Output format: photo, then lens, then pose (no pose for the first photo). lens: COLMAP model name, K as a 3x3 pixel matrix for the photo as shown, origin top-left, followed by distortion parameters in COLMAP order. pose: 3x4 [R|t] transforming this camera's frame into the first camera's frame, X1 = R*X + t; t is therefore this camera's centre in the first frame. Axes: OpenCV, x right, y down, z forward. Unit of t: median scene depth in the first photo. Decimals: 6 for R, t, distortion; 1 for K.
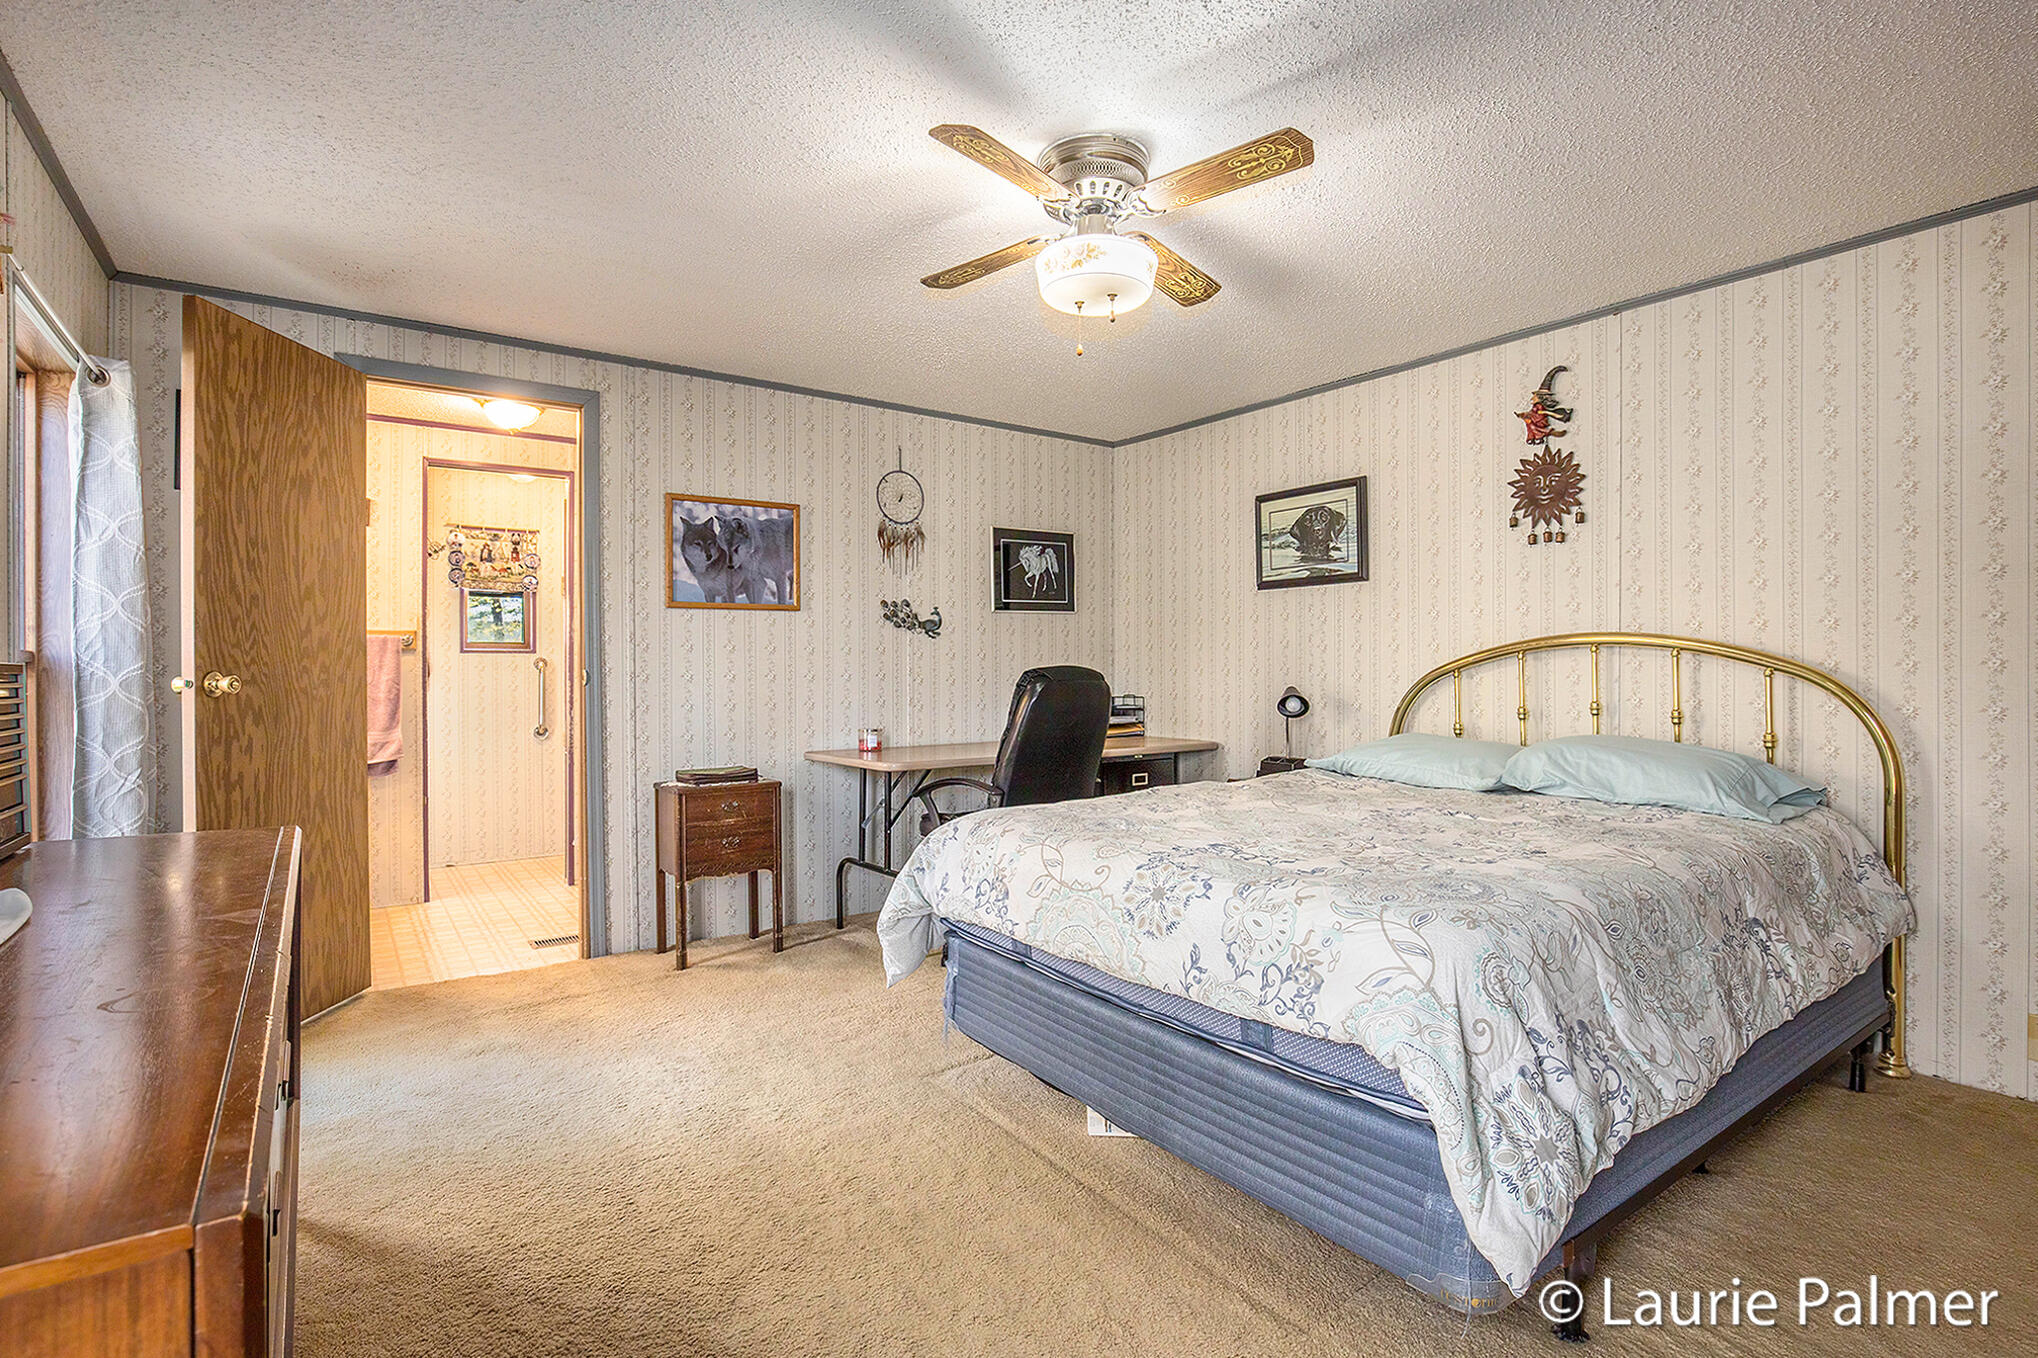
lens RADIAL K [[977.5, 0, 1022.0], [0, 977.5, 675.7], [0, 0, 1]] dist [-0.015313, -0.000240]
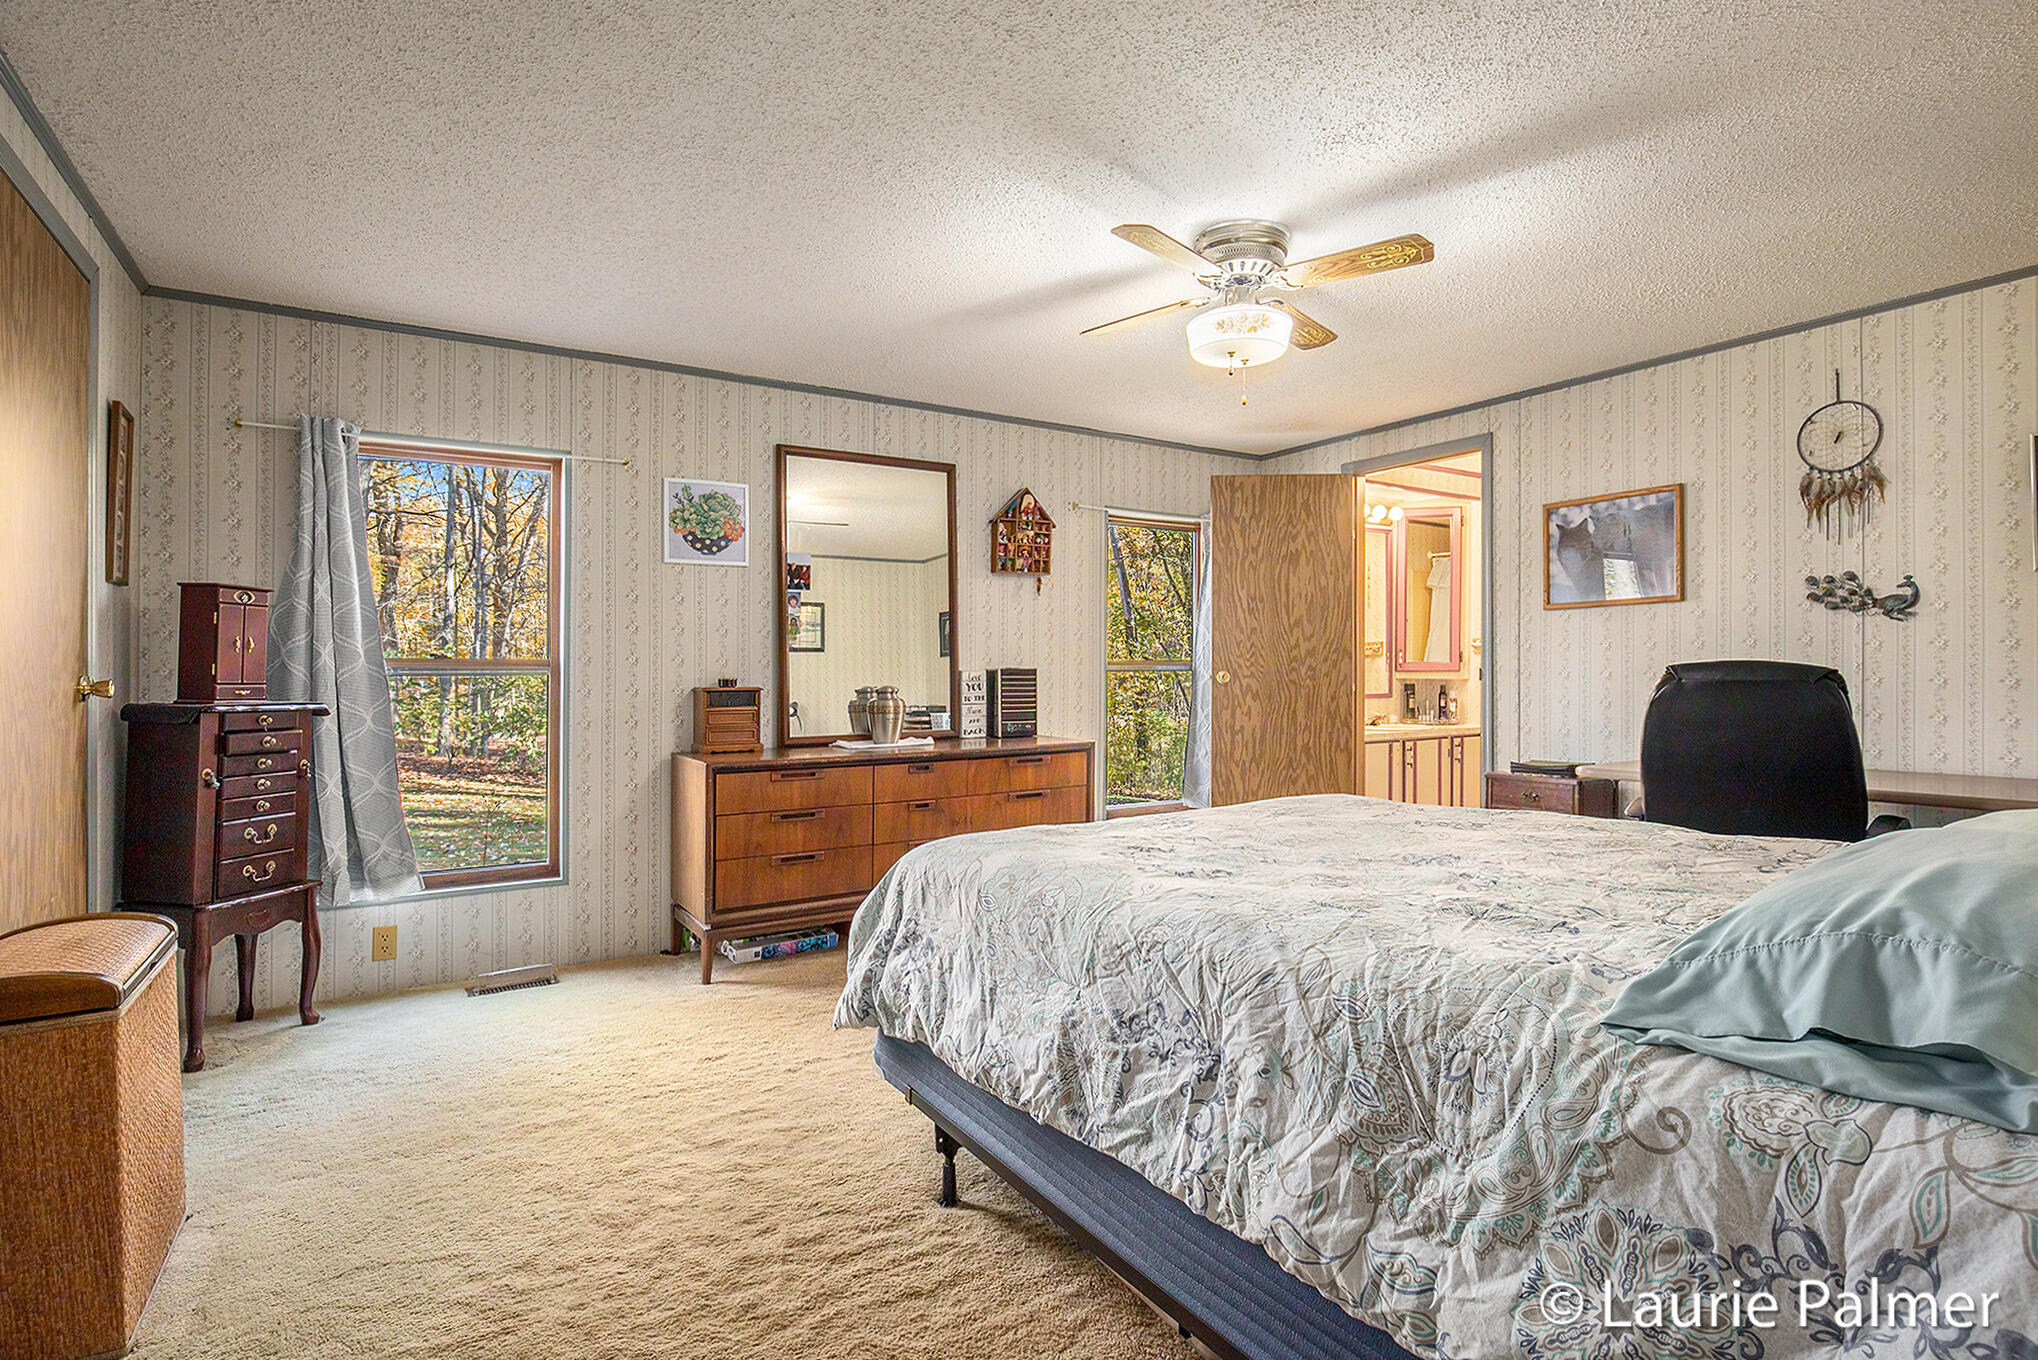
lens RADIAL K [[1021.9, 0, 1020.9], [0, 1021.9, 664.2], [0, 0, 1]] dist [-0.003252, -0.000368]
pose [[-0.043926, -0.007553, -0.999006, 0.683816], [-0.000962, 0.999971, -0.007518, -0.000645], [0.999034, 0.000630, -0.043932, 0.402783]]
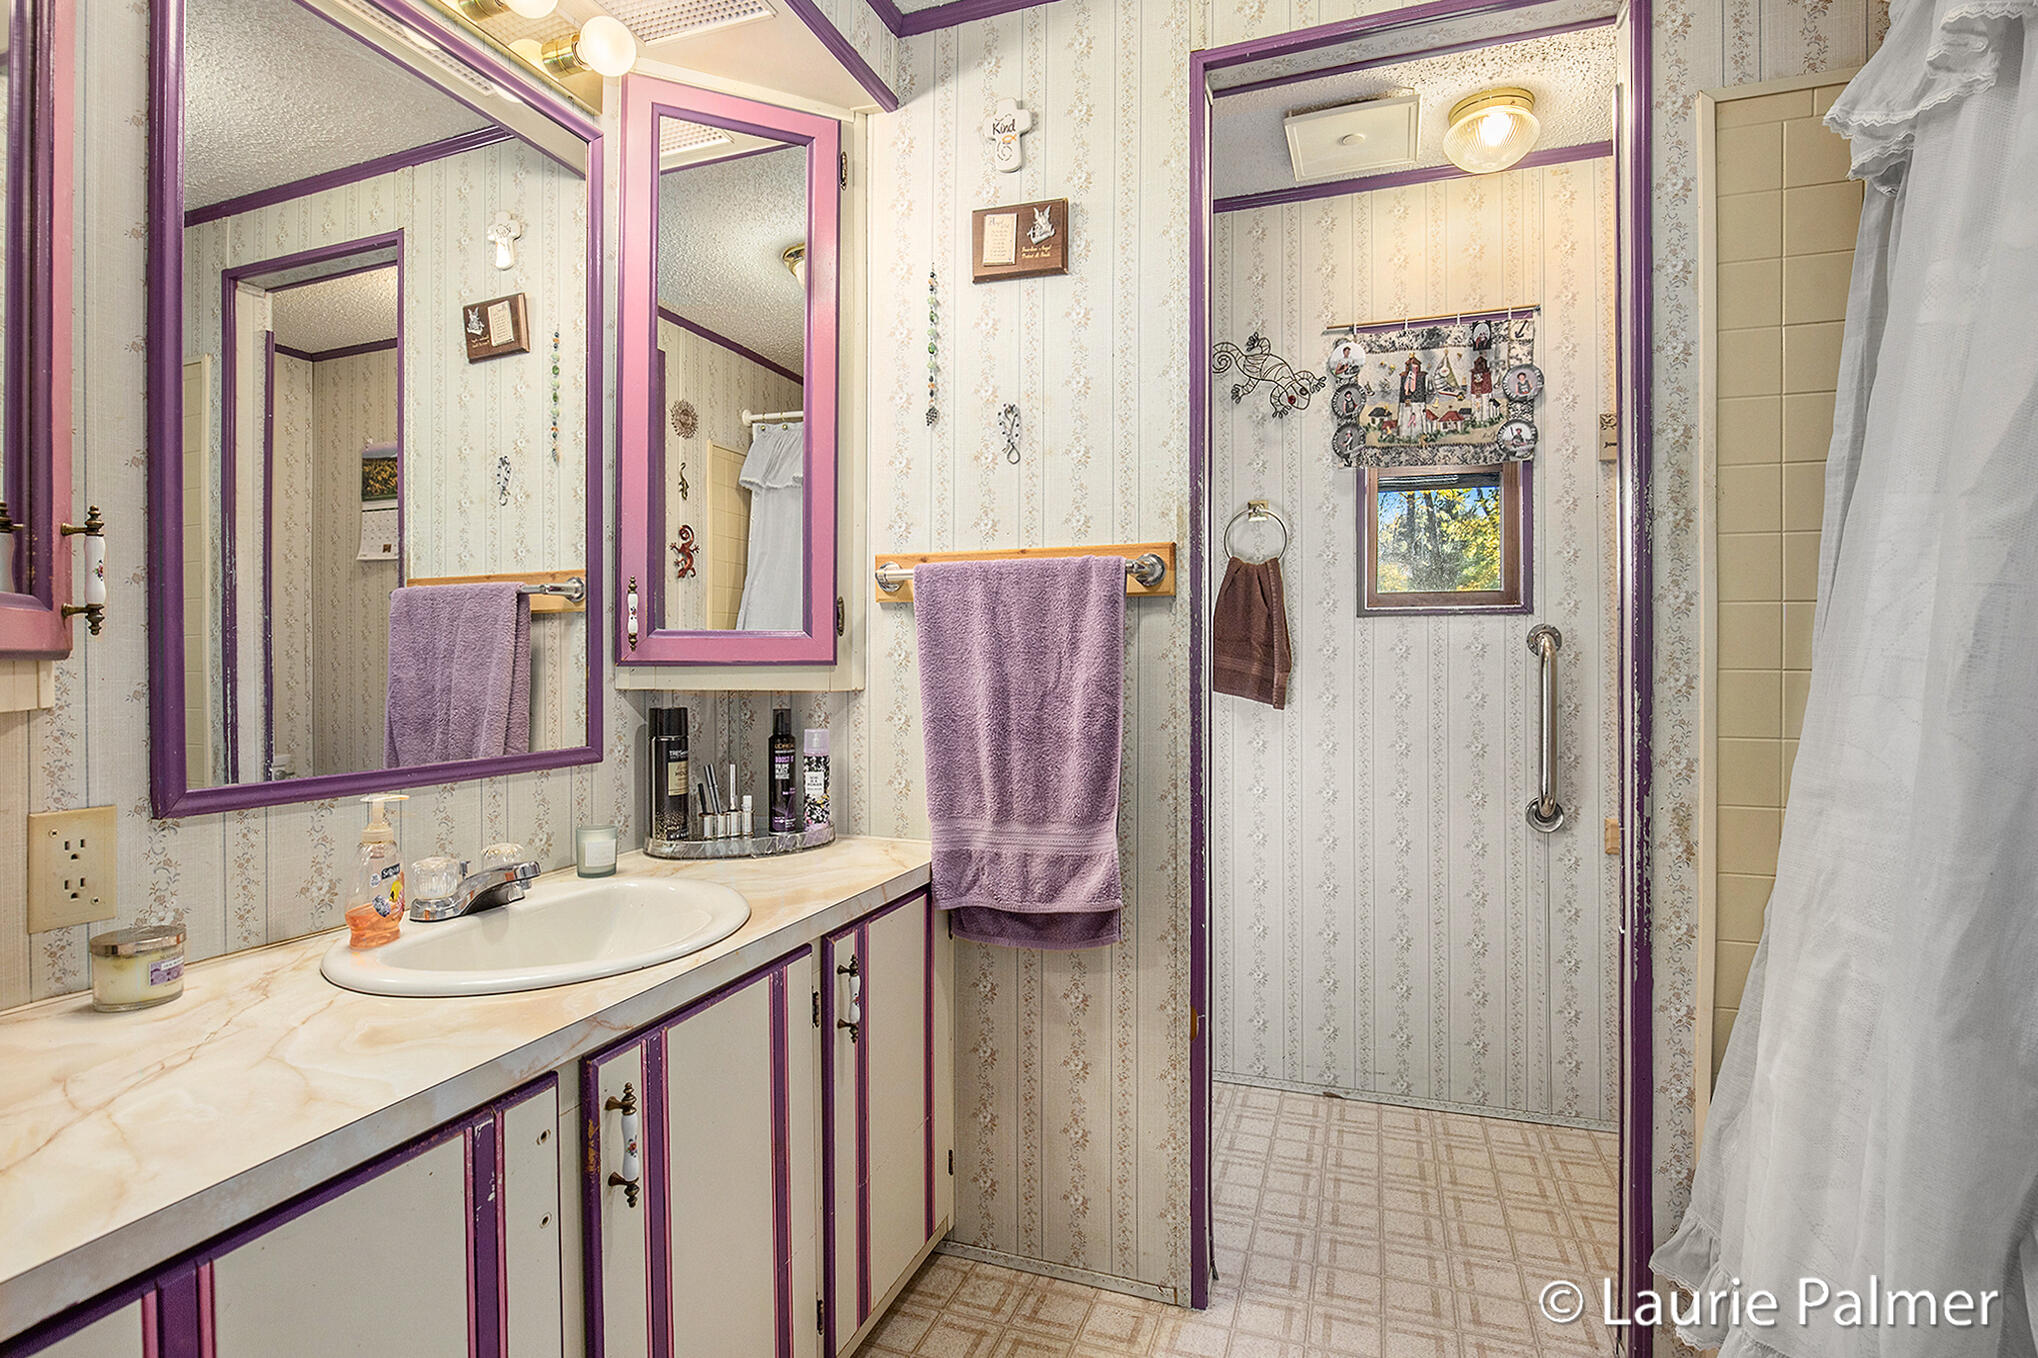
lens RADIAL K [[977.5, 0, 1012.0], [0, 977.5, 666.9], [0, 0, 1]] dist [-0.015313, -0.000240]
pose [[0.563884, 0.001647, -0.825852, -0.376810], [-0.001578, 0.999998, 0.000917, -0.001382], [0.825853, 0.000786, 0.563886, 0.778234]]
